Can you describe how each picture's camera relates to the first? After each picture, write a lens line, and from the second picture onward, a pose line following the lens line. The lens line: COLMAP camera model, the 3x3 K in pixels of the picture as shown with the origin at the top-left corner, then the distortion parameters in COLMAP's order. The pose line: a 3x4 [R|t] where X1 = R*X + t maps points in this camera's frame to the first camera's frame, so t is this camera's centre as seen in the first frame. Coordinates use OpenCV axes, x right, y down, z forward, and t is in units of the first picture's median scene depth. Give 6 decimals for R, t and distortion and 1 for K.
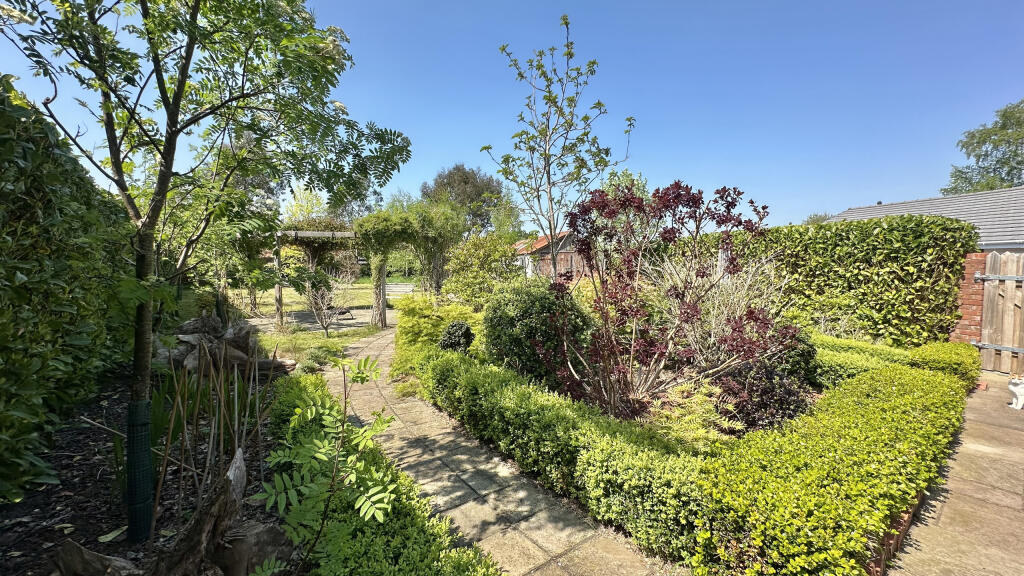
lens RADIAL K [[414.4, 0, 512.1], [0, 414.4, 287.7], [0, 0, 1]] dist [0.001081, -0.000050]
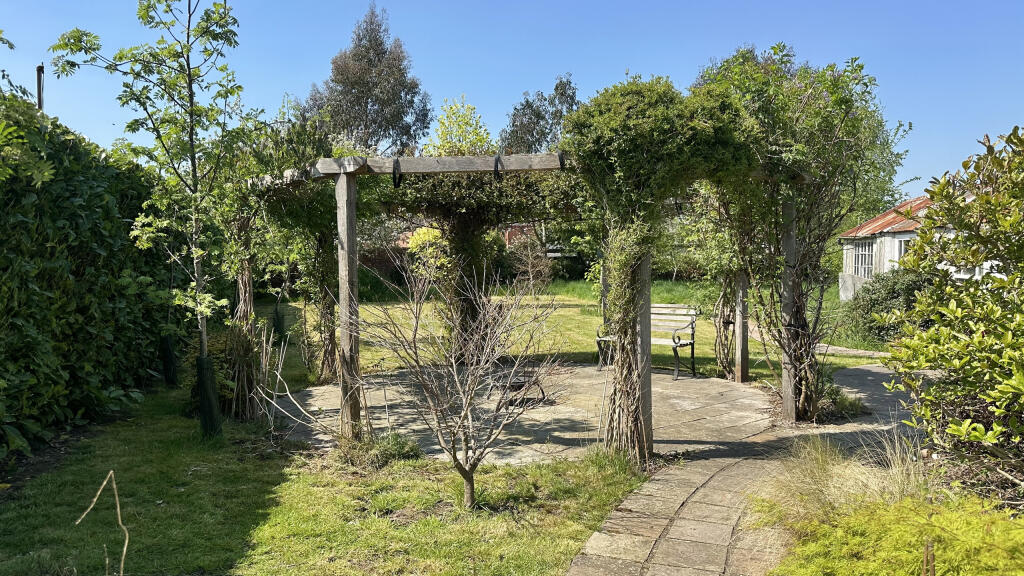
lens RADIAL K [[729.4, 0, 512.0], [0, 729.4, 285.7], [0, 0, 1]] dist [-0.000203, -0.000004]
pose [[0.921609, 0.007302, -0.388052, -0.188641], [-0.014289, 0.999784, -0.015122, -0.021414], [0.387858, 0.019481, 0.921513, 0.453022]]
